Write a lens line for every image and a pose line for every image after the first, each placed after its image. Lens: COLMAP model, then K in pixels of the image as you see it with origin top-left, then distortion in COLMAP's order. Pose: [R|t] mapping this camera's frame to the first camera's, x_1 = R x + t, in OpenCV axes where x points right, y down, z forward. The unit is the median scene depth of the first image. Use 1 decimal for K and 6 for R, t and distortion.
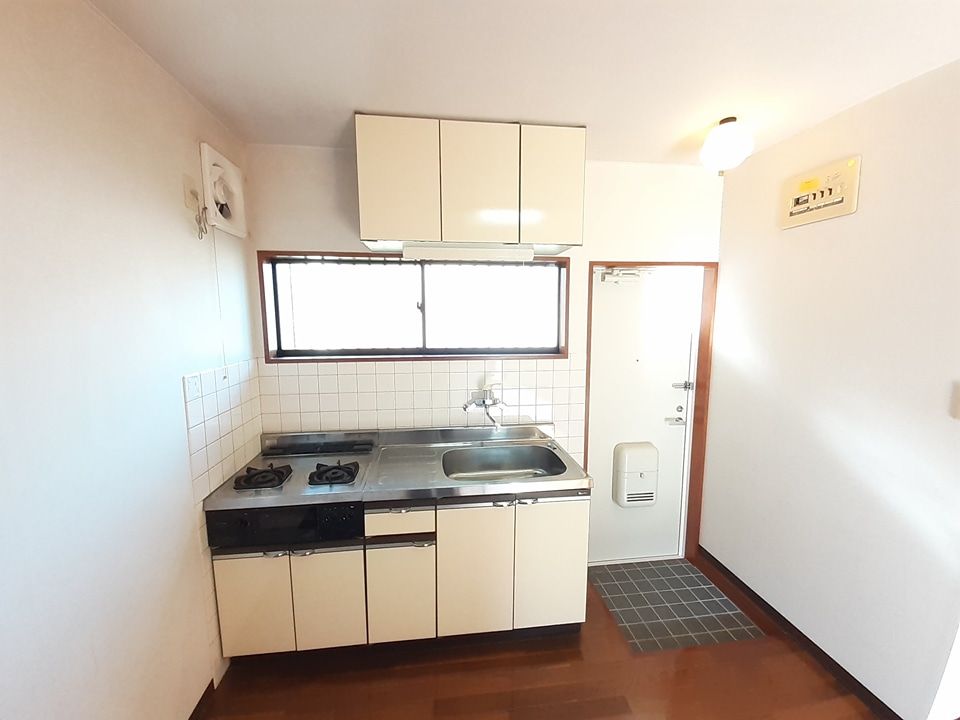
lens RADIAL K [[381.5, 0, 476.6], [0, 381.5, 359.0], [0, 0, 1]] dist [0.010985, -0.009888]
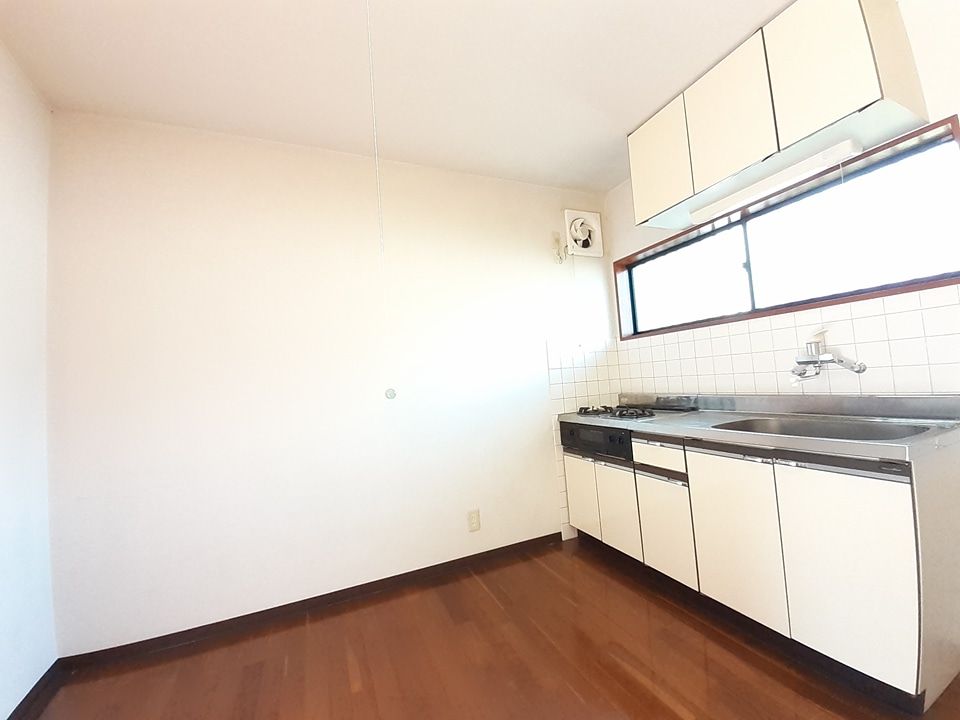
lens RADIAL K [[381.5, 0, 469.6], [0, 381.5, 357.3], [0, 0, 1]] dist [0.010985, -0.009888]
pose [[0.258800, -0.079549, -0.962650, 0.585854], [-0.044892, 0.994536, -0.094253, 0.211497], [0.964887, 0.067608, 0.253814, 0.132553]]
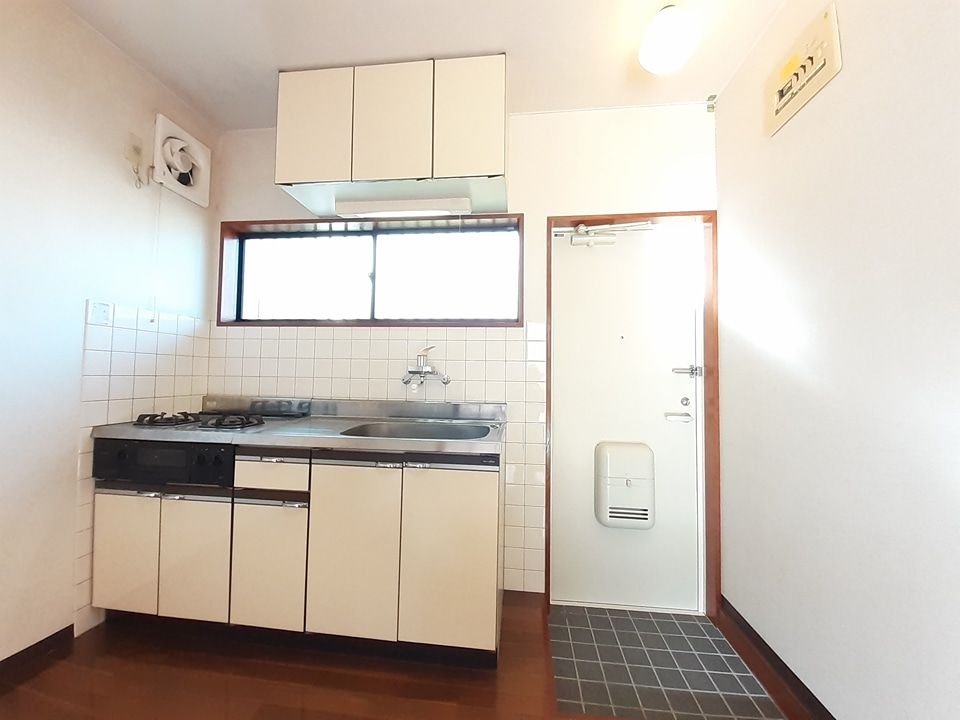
lens RADIAL K [[381.5, 0, 477.5], [0, 381.5, 359.7], [0, 0, 1]] dist [0.010985, -0.009888]
pose [[0.971976, 0.008108, -0.234939, 0.359261], [-0.045241, 0.987174, -0.153103, 0.217508], [0.230684, 0.159442, 0.959877, 0.174655]]
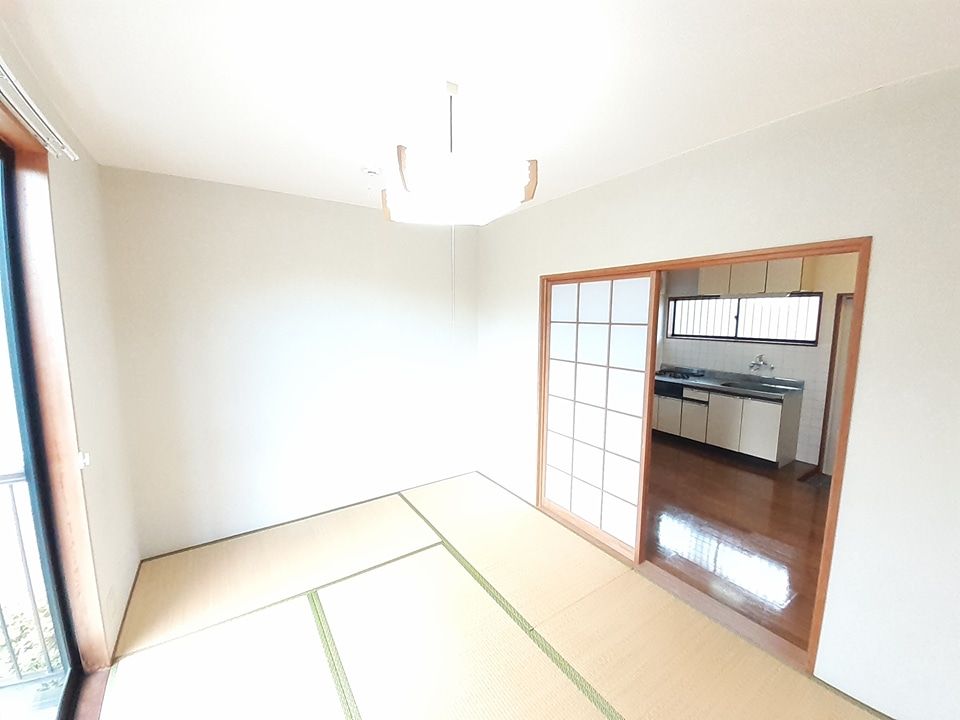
lens RADIAL K [[381.5, 0, 467.7], [0, 381.5, 359.7], [0, 0, 1]] dist [0.010985, -0.009888]
pose [[0.431069, 0.108594, -0.895761, 1.227727], [-0.109585, 0.991684, 0.067487, 0.127730], [0.895640, 0.069070, 0.439384, -1.375297]]
